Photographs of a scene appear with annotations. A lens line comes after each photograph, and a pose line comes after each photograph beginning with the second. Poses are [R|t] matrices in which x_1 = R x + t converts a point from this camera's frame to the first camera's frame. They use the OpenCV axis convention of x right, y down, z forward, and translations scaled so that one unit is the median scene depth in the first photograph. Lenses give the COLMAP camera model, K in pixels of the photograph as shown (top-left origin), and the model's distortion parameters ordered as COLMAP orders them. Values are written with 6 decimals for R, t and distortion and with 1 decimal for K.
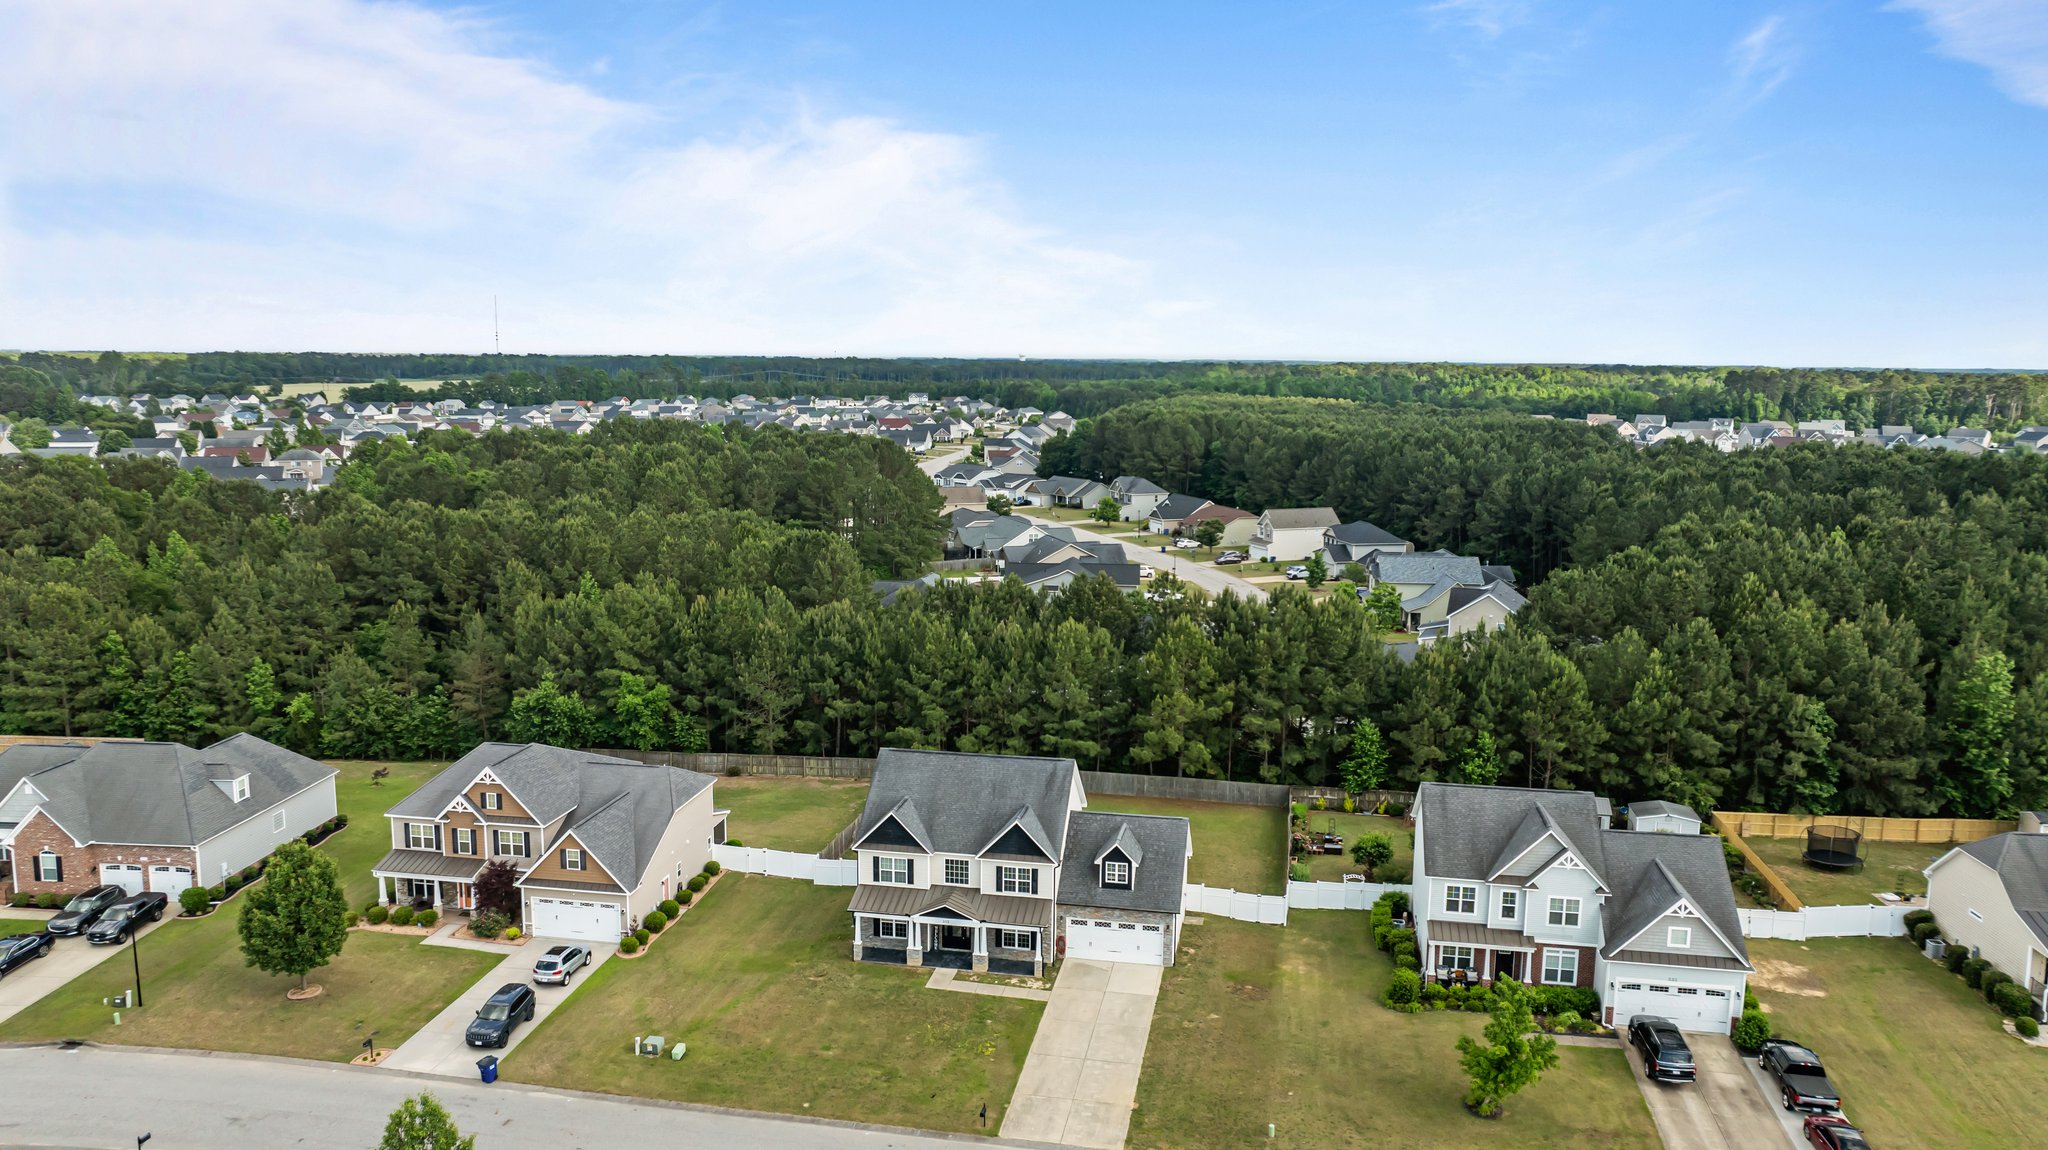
lens RADIAL K [[1457.4, 0, 1023.9], [0, 1457.4, 567.5], [0, 0, 1]] dist [-0.020544, 0.006457]
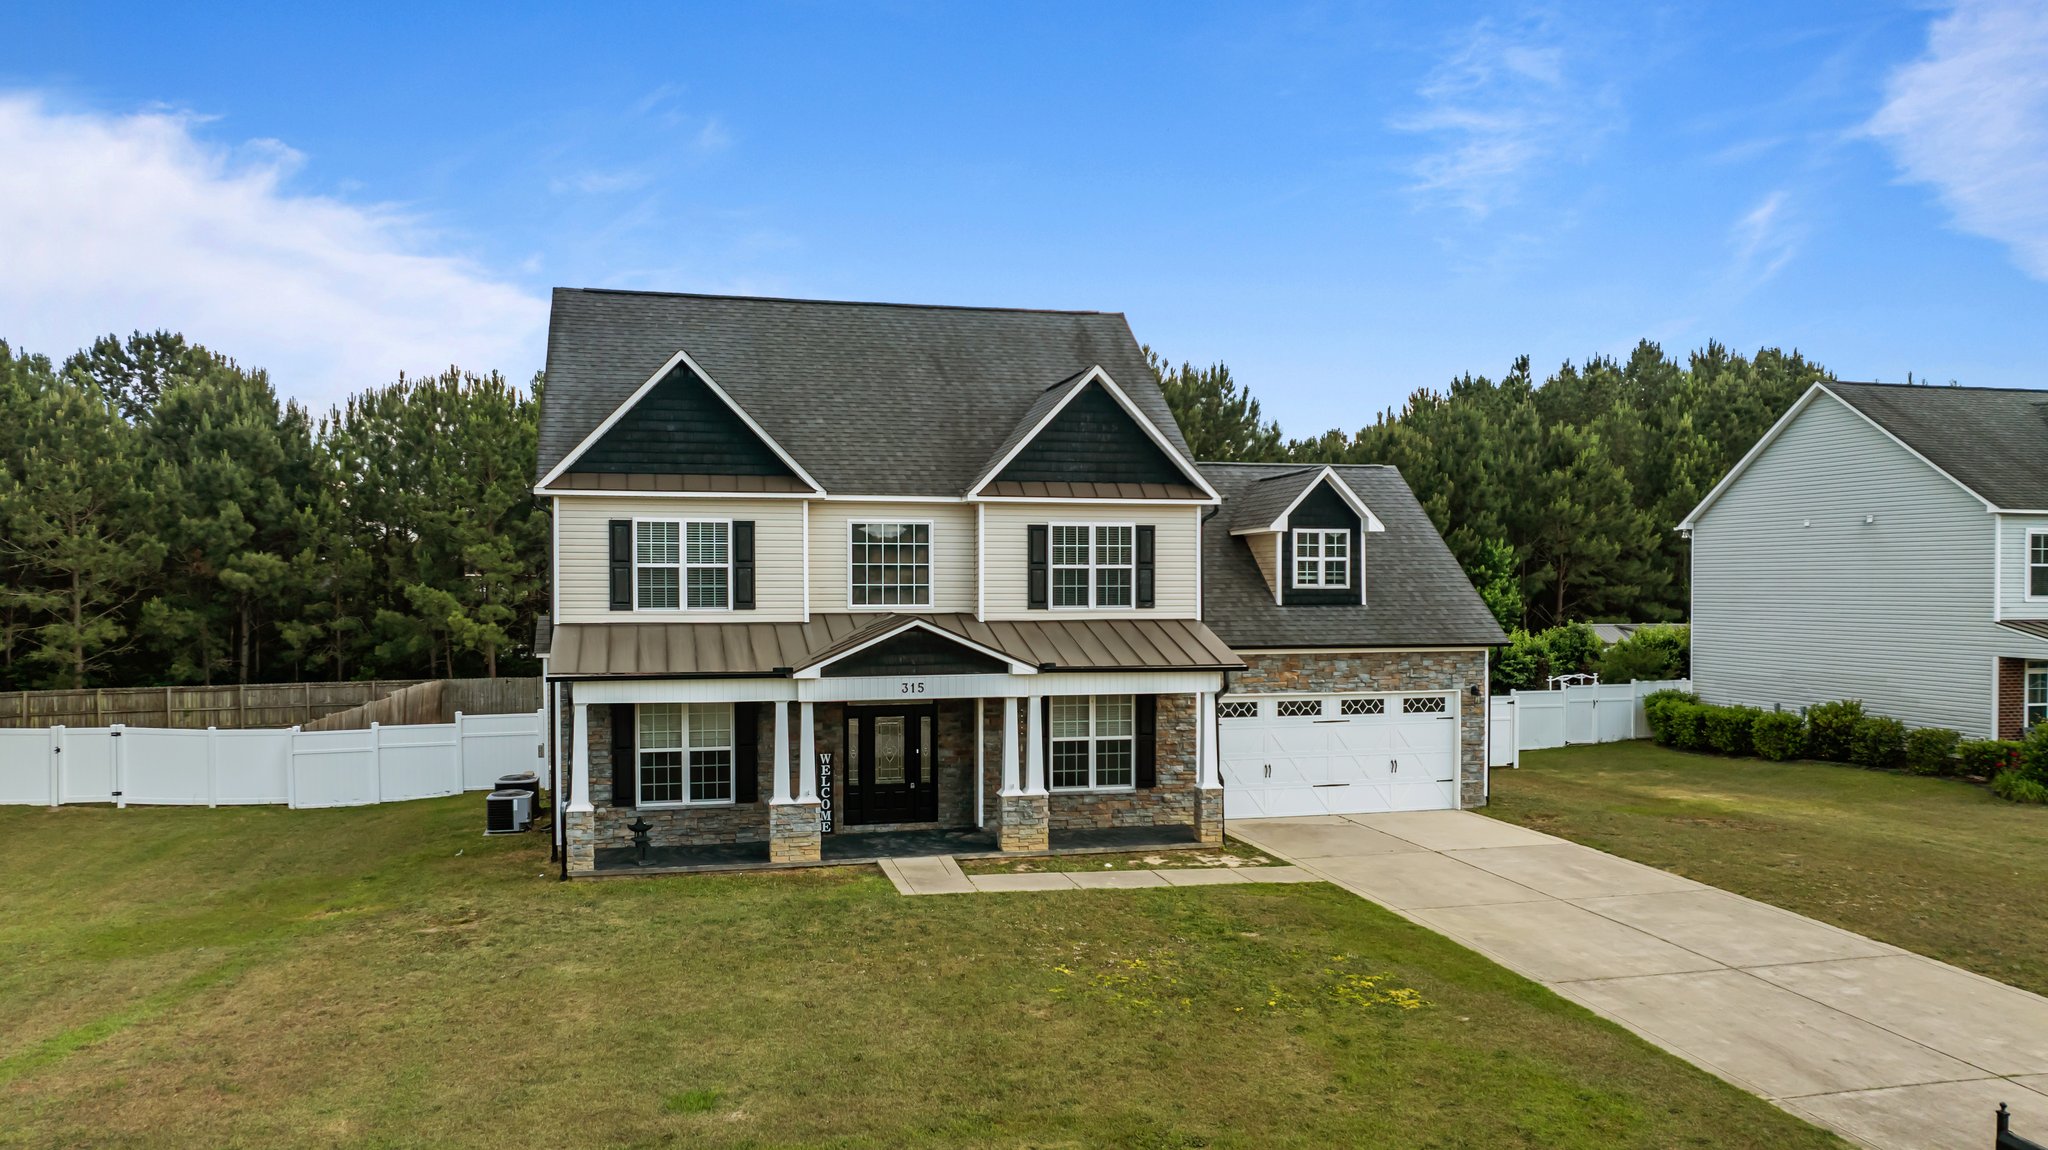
lens RADIAL K [[1483.7, 0, 1019.5], [0, 1483.7, 617.5], [0, 0, 1]] dist [-0.026547, 0.004243]
pose [[0.903419, -0.016943, 0.428423, -0.135546], [0.070392, 0.991521, -0.109226, 0.221284], [-0.422940, 0.128834, 0.896952, 0.607316]]
